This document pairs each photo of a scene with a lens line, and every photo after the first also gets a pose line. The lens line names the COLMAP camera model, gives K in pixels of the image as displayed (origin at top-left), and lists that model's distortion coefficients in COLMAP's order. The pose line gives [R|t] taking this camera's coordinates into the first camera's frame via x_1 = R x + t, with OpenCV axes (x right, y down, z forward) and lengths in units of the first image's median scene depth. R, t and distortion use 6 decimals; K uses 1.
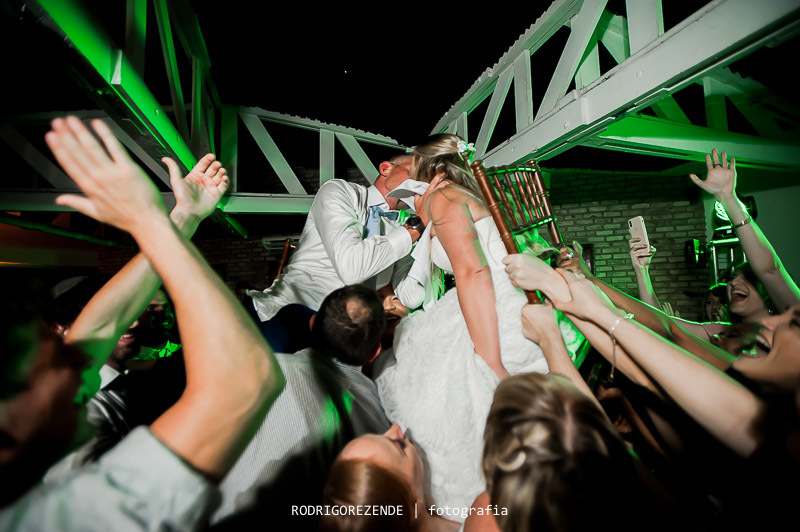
lens RADIAL K [[379.1, 0, 399.8], [0, 379.1, 266.7], [0, 0, 1]] dist [-0.049512, 0.012194]
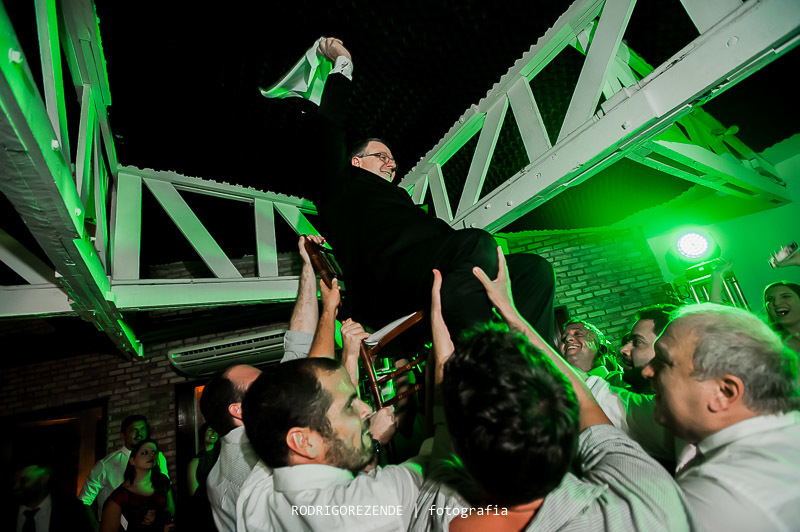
lens RADIAL K [[379.1, 0, 401.6], [0, 379.1, 265.1], [0, 0, 1]] dist [-0.049512, 0.012194]
pose [[0.961424, -0.080686, 0.262969, -0.130143], [0.150303, 0.954769, -0.256565, 0.024626], [-0.230373, 0.286193, 0.930065, 0.213627]]
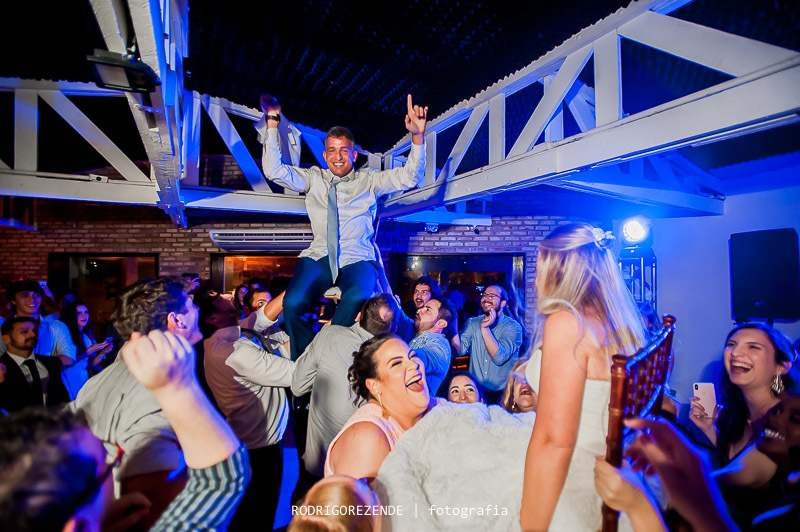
lens RADIAL K [[379.1, 0, 399.4], [0, 379.1, 265.4], [0, 0, 1]] dist [-0.049512, 0.012194]
pose [[0.975473, 0.037575, 0.216888, -0.120284], [-0.044044, 0.998715, 0.025066, -0.038326], [-0.215667, -0.034003, 0.975875, -0.046168]]
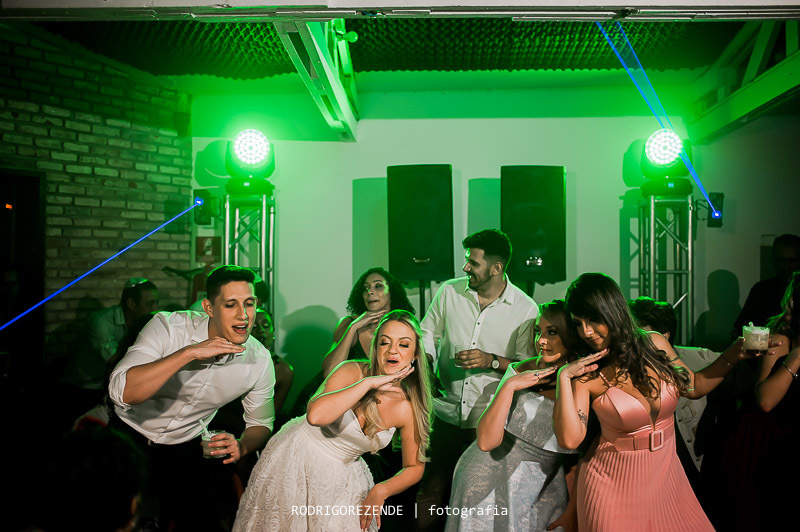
lens RADIAL K [[774.6, 0, 394.1], [0, 774.6, 268.8], [0, 0, 1]] dist [-0.054724, 0.000000]
pose [[0.343987, 0.037976, 0.938206, -0.380515], [-0.072557, 0.997269, -0.013764, 0.061450], [-0.936167, -0.063339, 0.345803, 0.152833]]
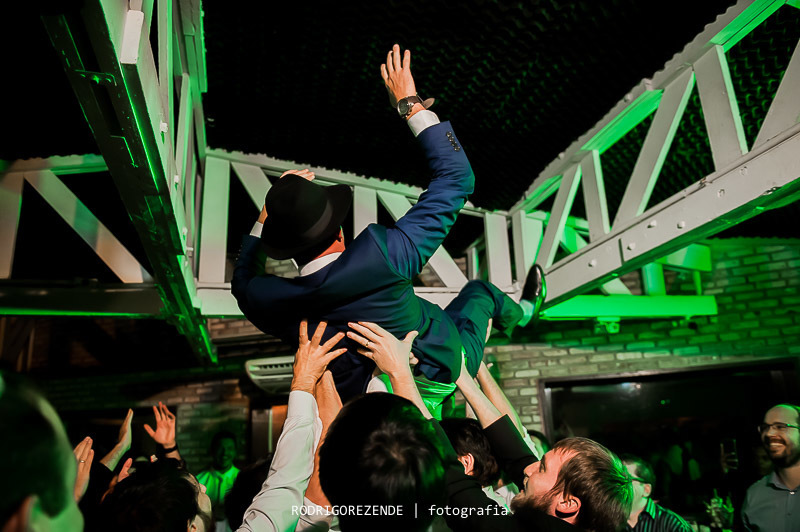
lens RADIAL K [[573.4, 0, 397.9], [0, 573.4, 269.3], [0, 0, 1]] dist [-0.043087, -0.003256]
pose [[0.999502, -0.022277, -0.022348, -0.116636], [0.016296, 0.970887, -0.238981, 0.007418], [0.027021, 0.238498, 0.970767, 0.082819]]
